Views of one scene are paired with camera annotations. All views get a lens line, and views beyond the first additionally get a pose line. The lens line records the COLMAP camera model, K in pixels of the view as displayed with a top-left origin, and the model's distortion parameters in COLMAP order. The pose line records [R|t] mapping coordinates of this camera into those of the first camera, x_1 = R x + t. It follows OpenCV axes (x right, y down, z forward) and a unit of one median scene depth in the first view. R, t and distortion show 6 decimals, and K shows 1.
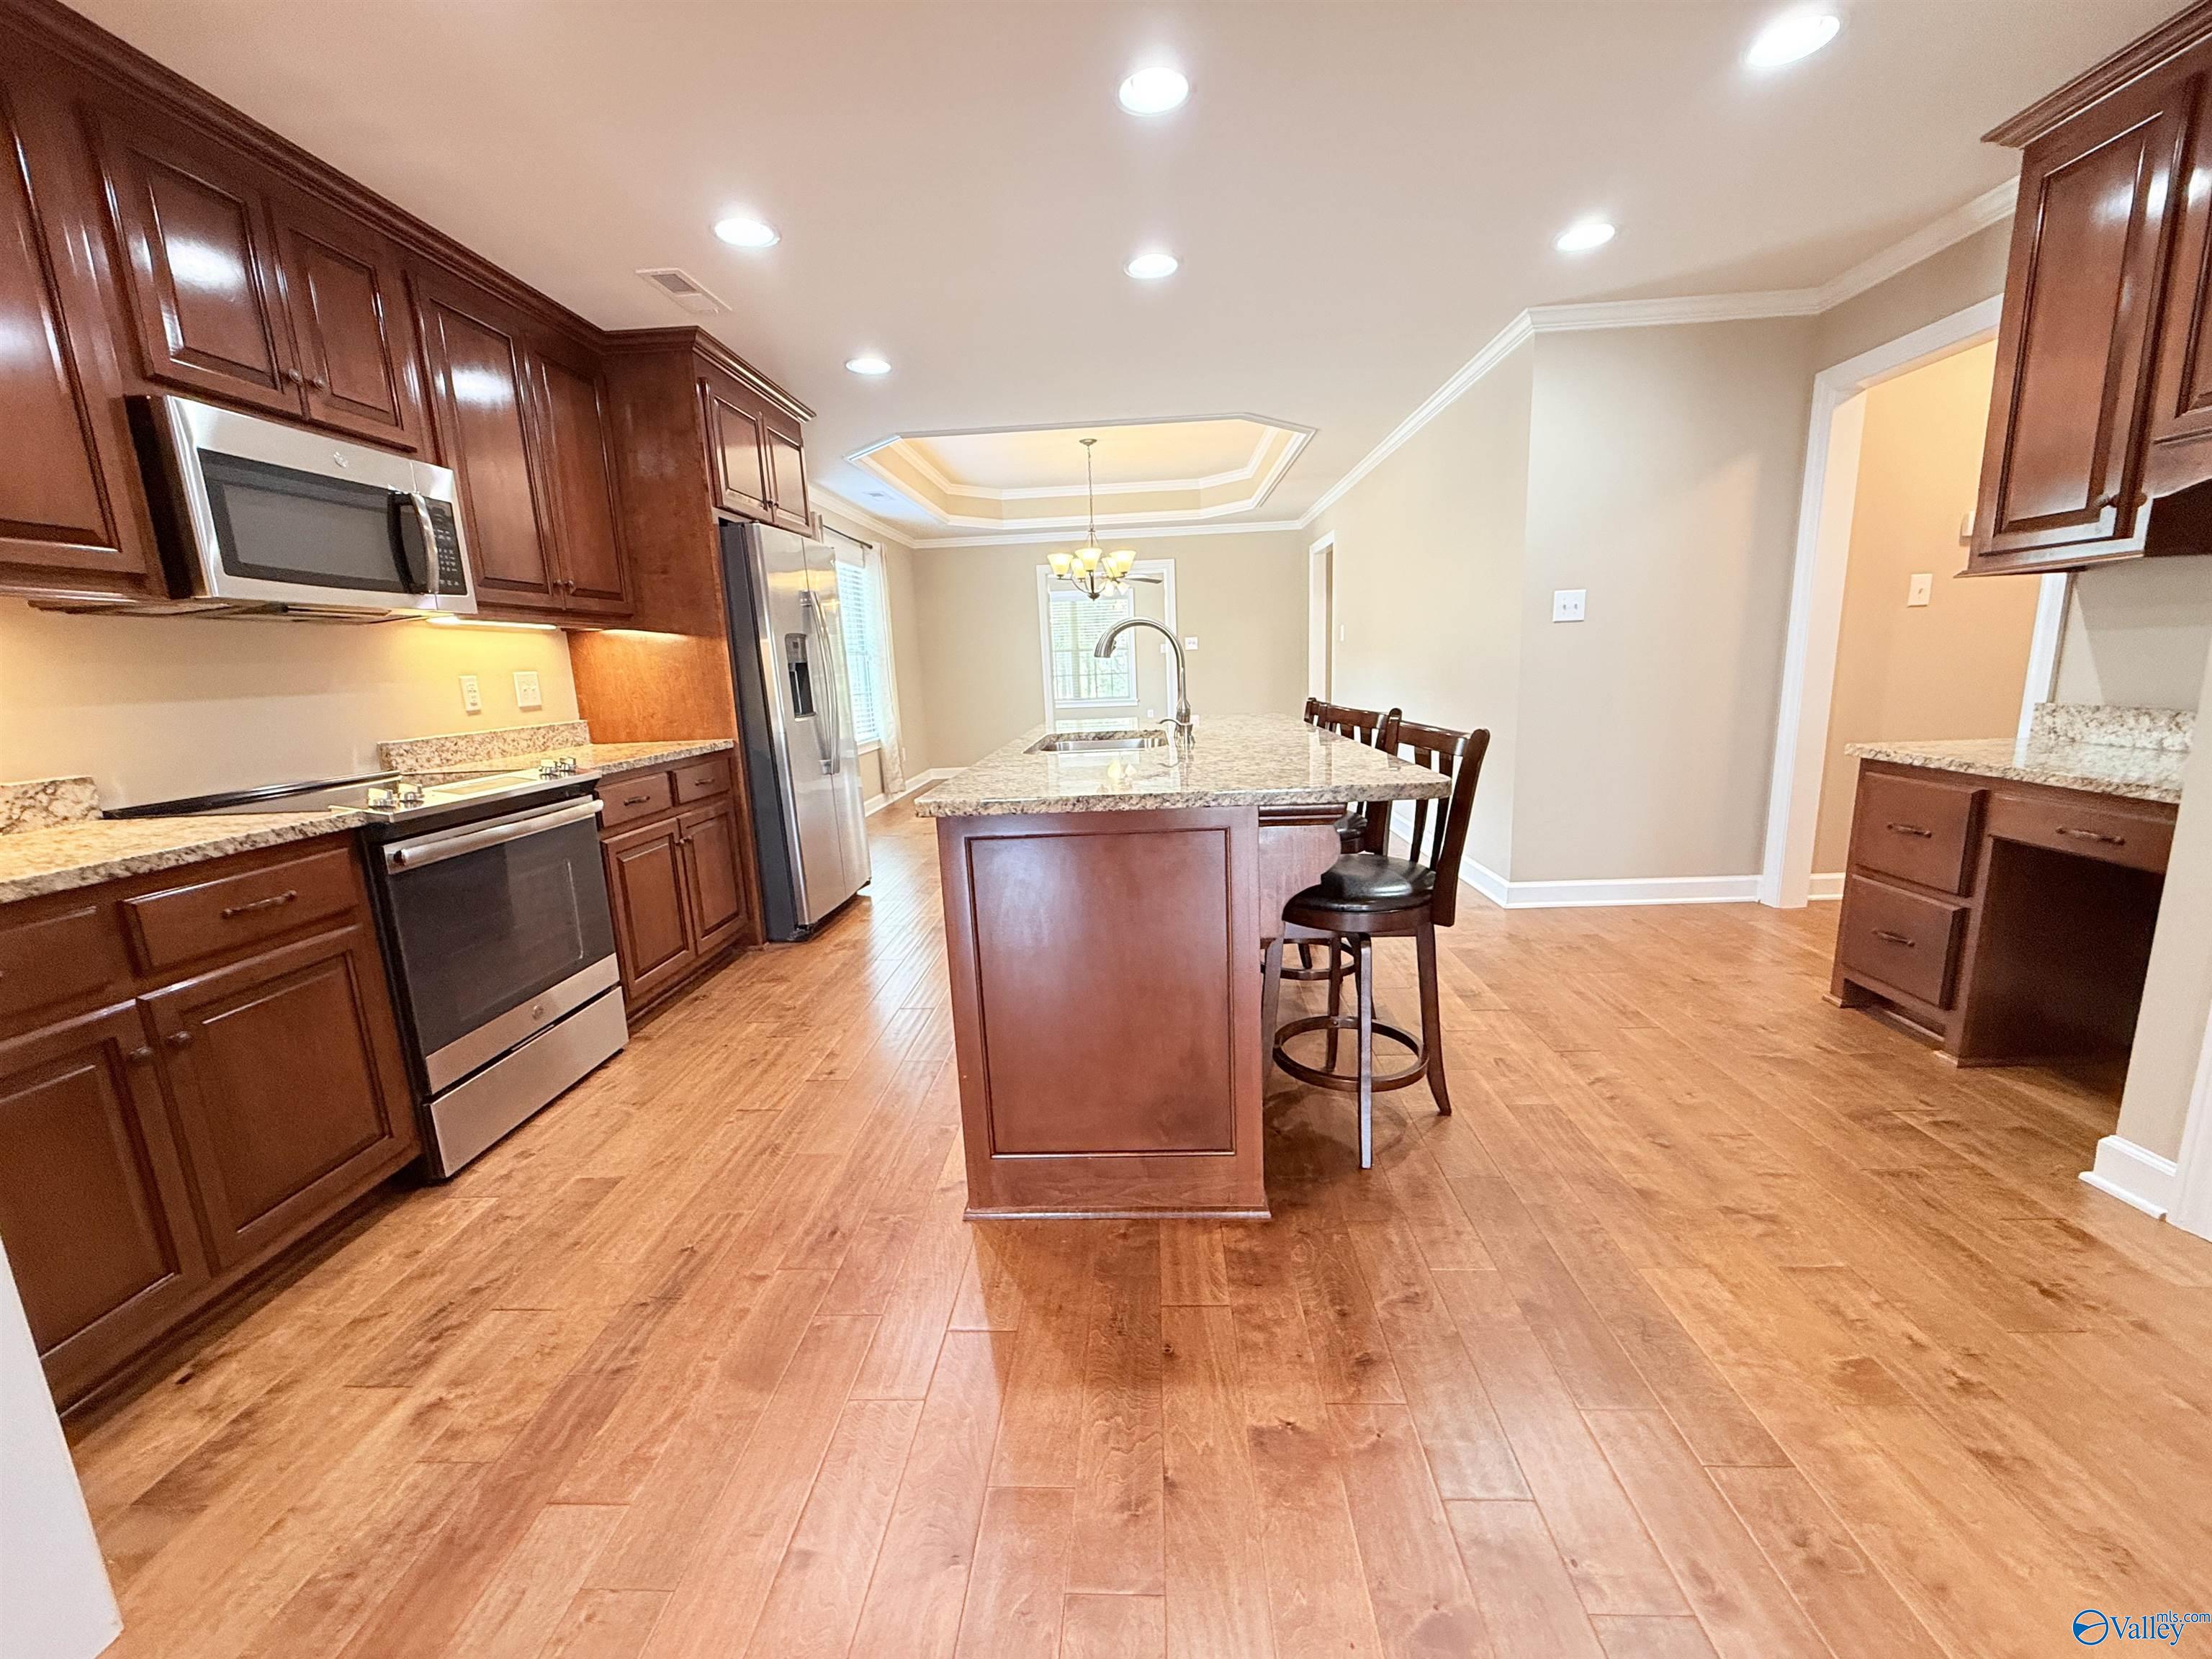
lens RADIAL K [[873.9, 0, 1102.2], [0, 873.9, 830.3], [0, 0, 1]] dist [-0.000649, 0.000504]
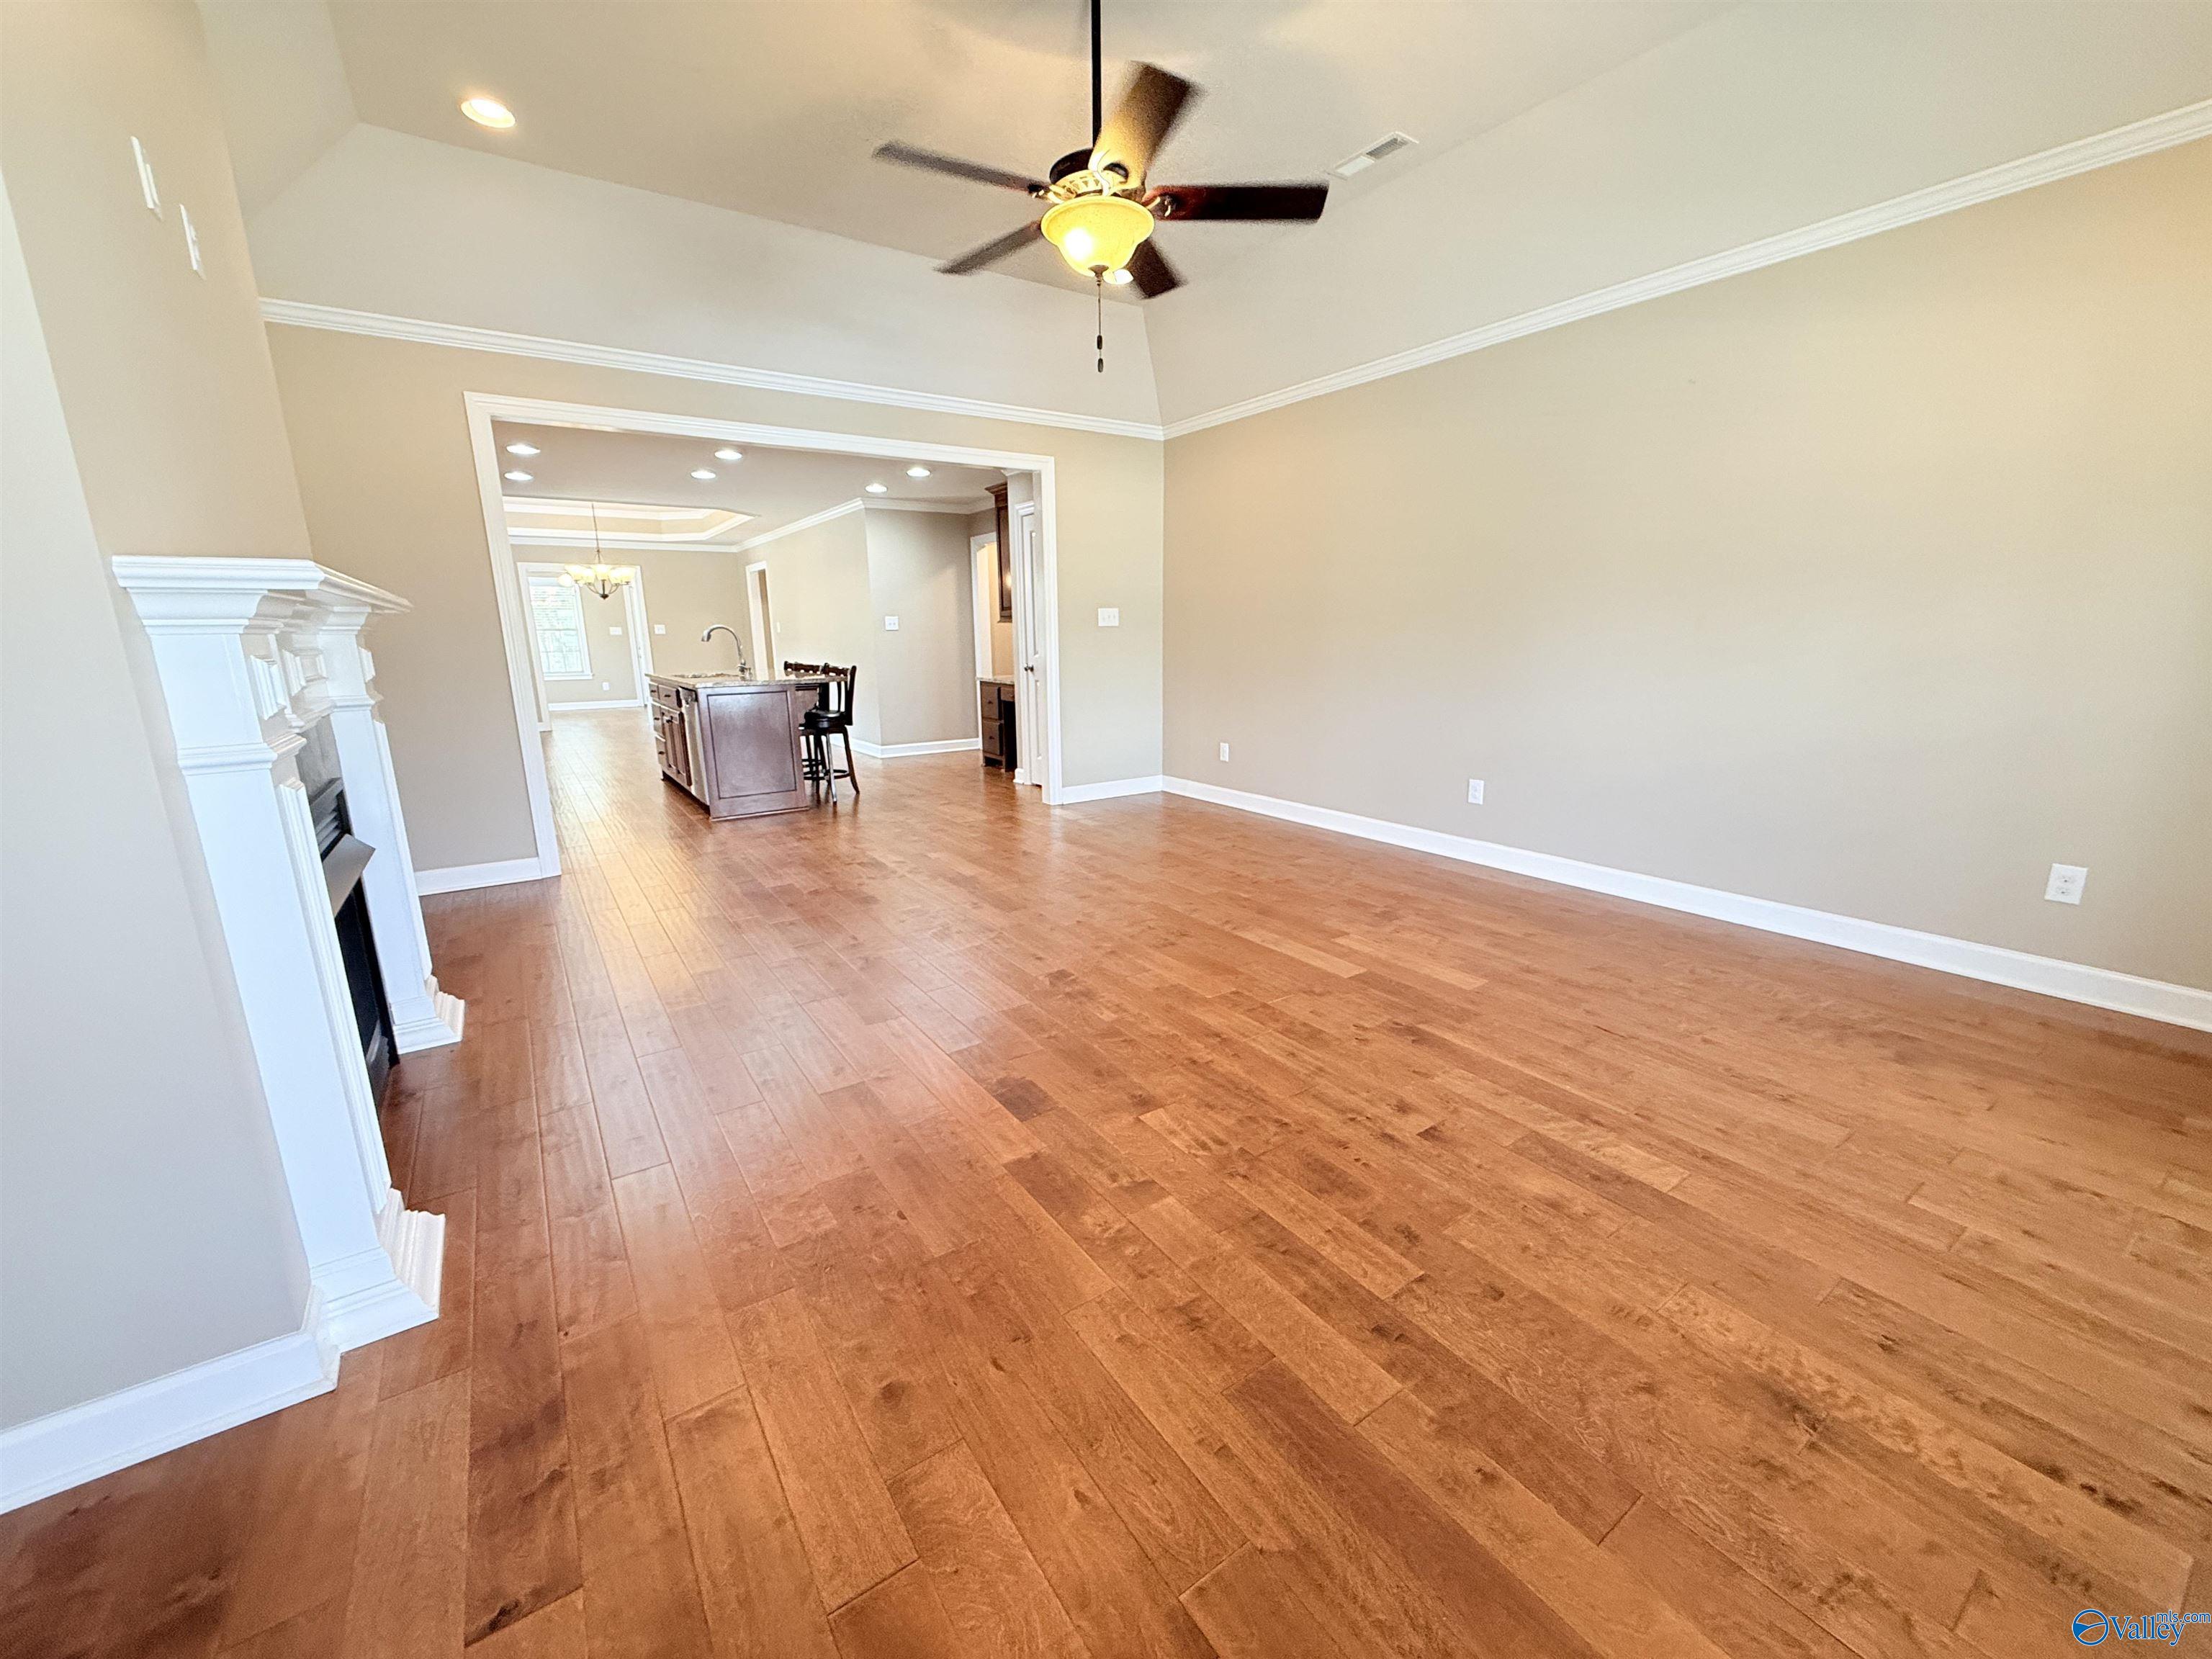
lens RADIAL K [[873.9, 0, 1100.6], [0, 873.9, 836.2], [0, 0, 1]] dist [-0.000649, 0.000504]
pose [[0.798478, -0.107351, 0.592375, -0.620584], [0.094010, 0.994136, 0.053441, 0.317003], [-0.594639, 0.013017, 0.803888, -1.610036]]
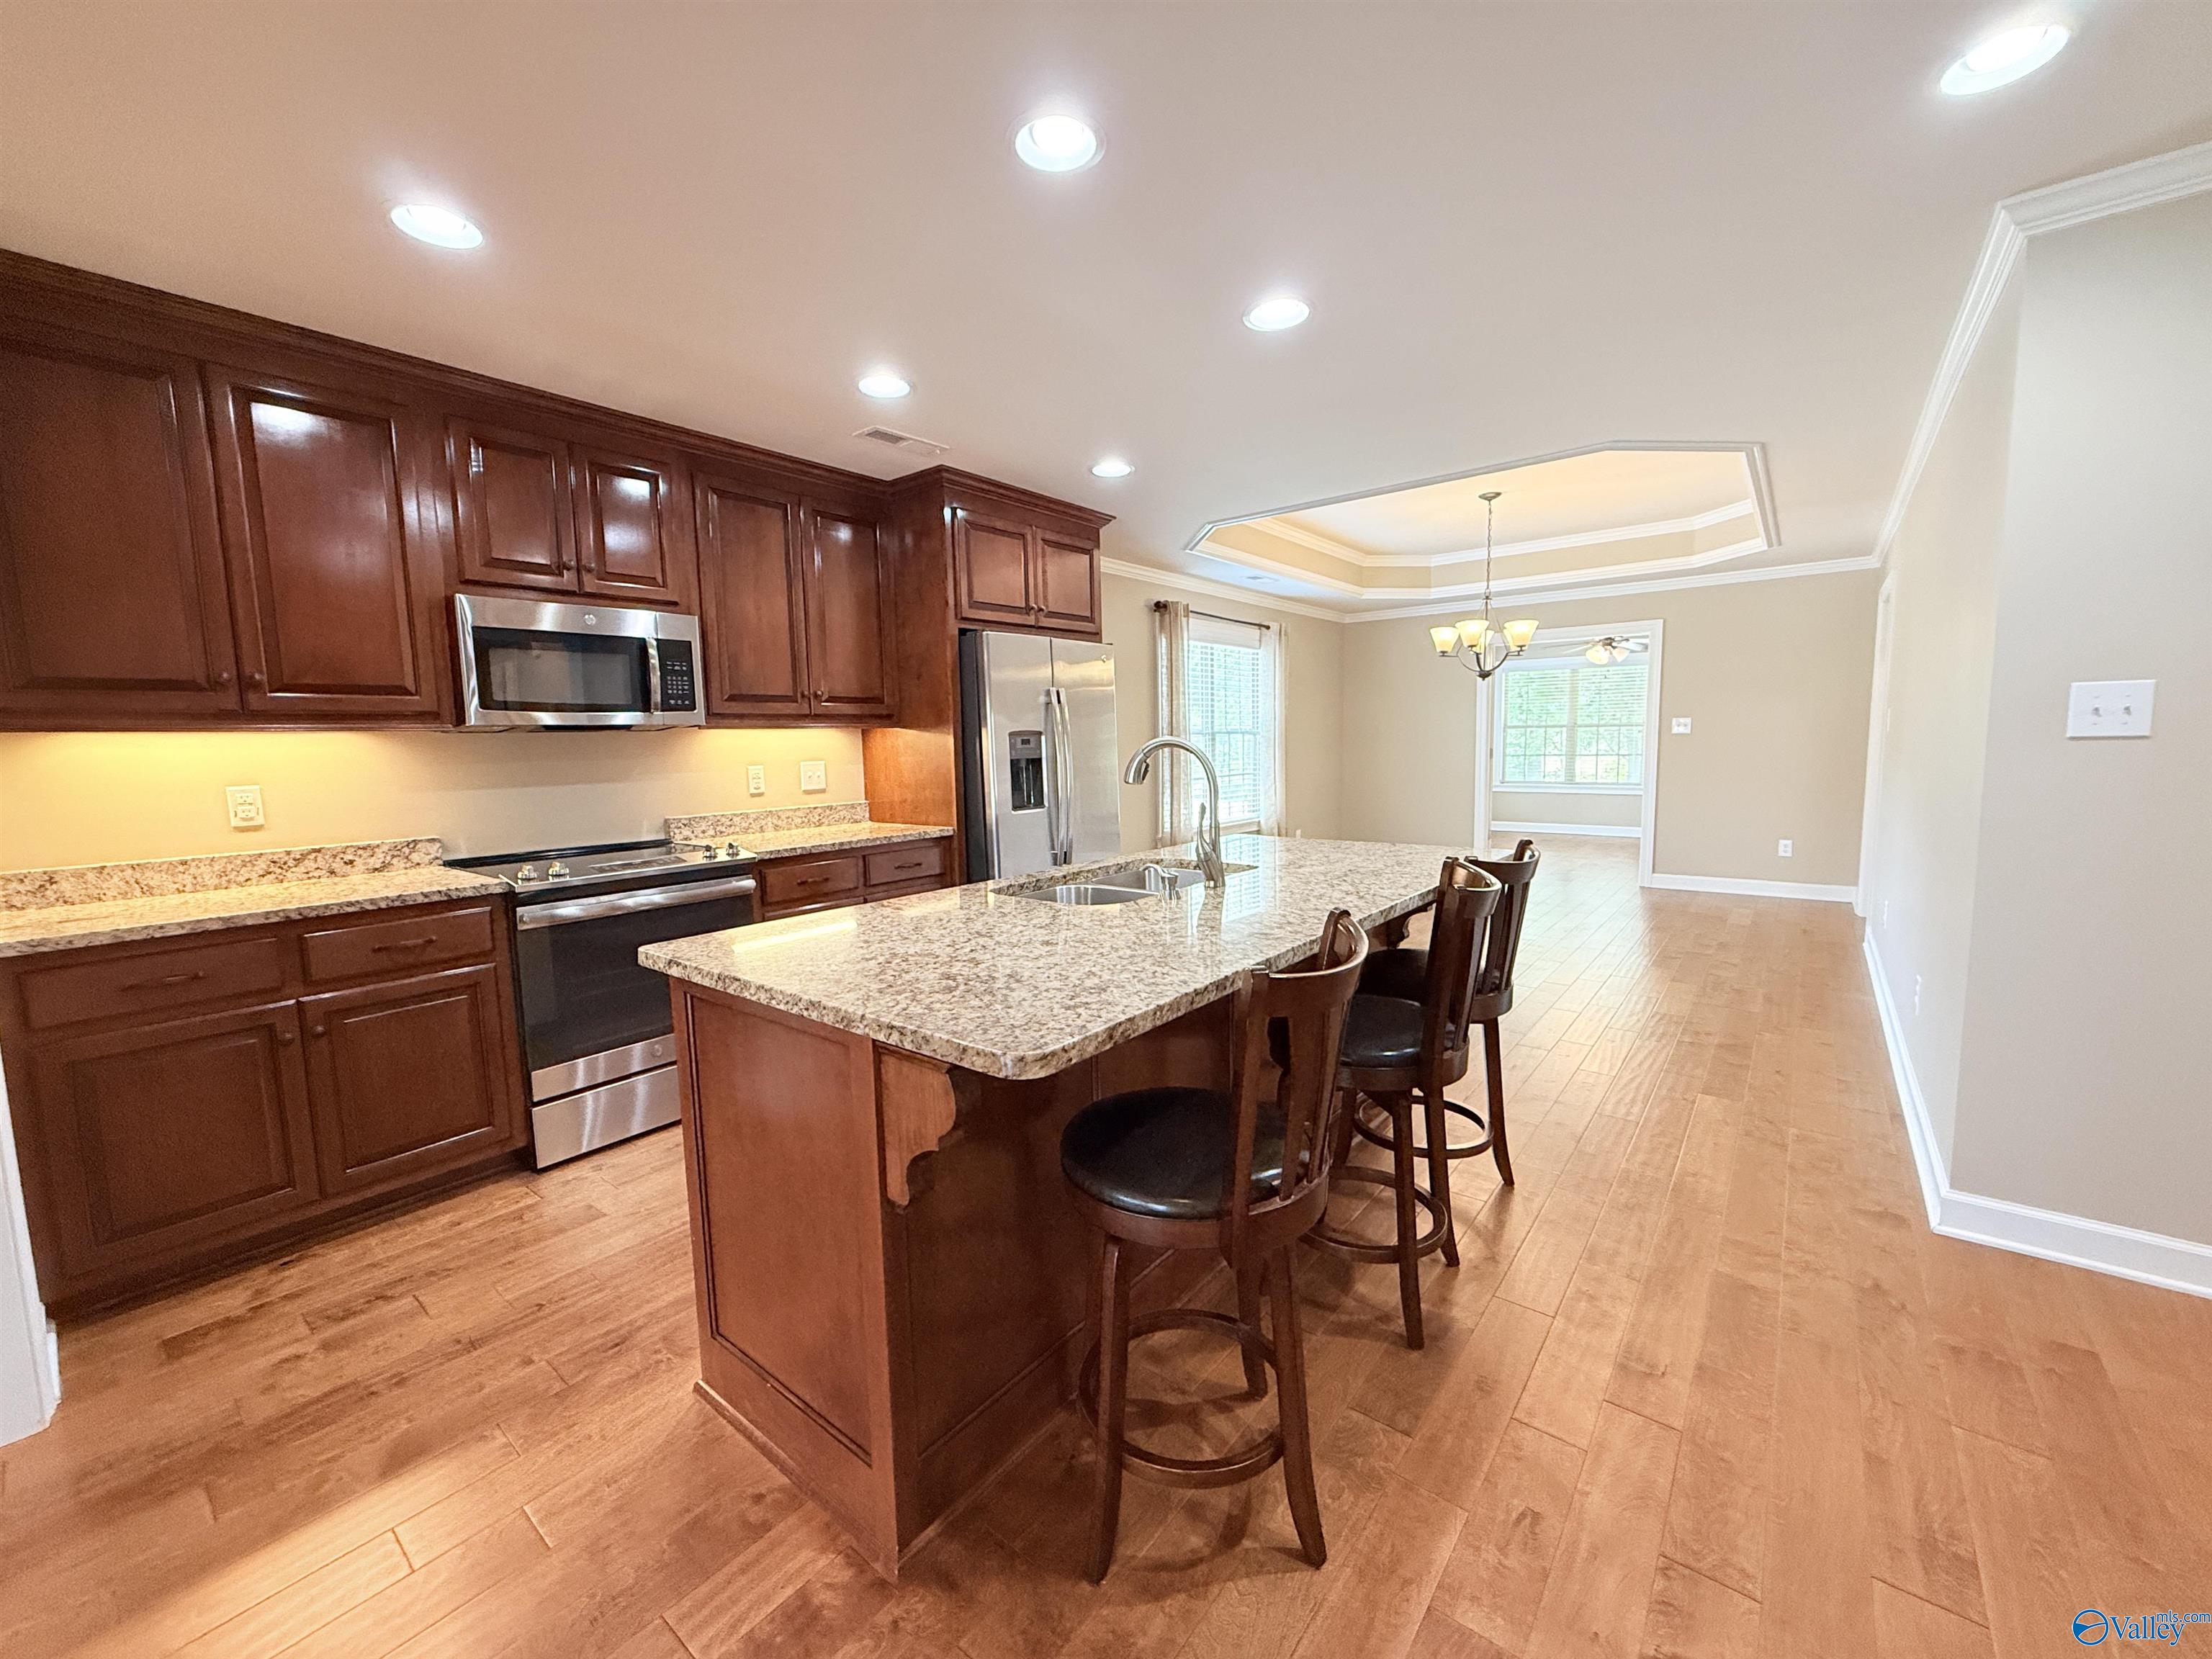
lens RADIAL K [[873.9, 0, 1102.4], [0, 873.9, 833.0], [0, 0, 1]] dist [-0.000649, 0.000504]
pose [[0.809971, 0.086896, -0.579996, 0.472650], [-0.124322, 0.991927, -0.025004, -0.123322], [0.573141, 0.092359, 0.814236, 0.293336]]
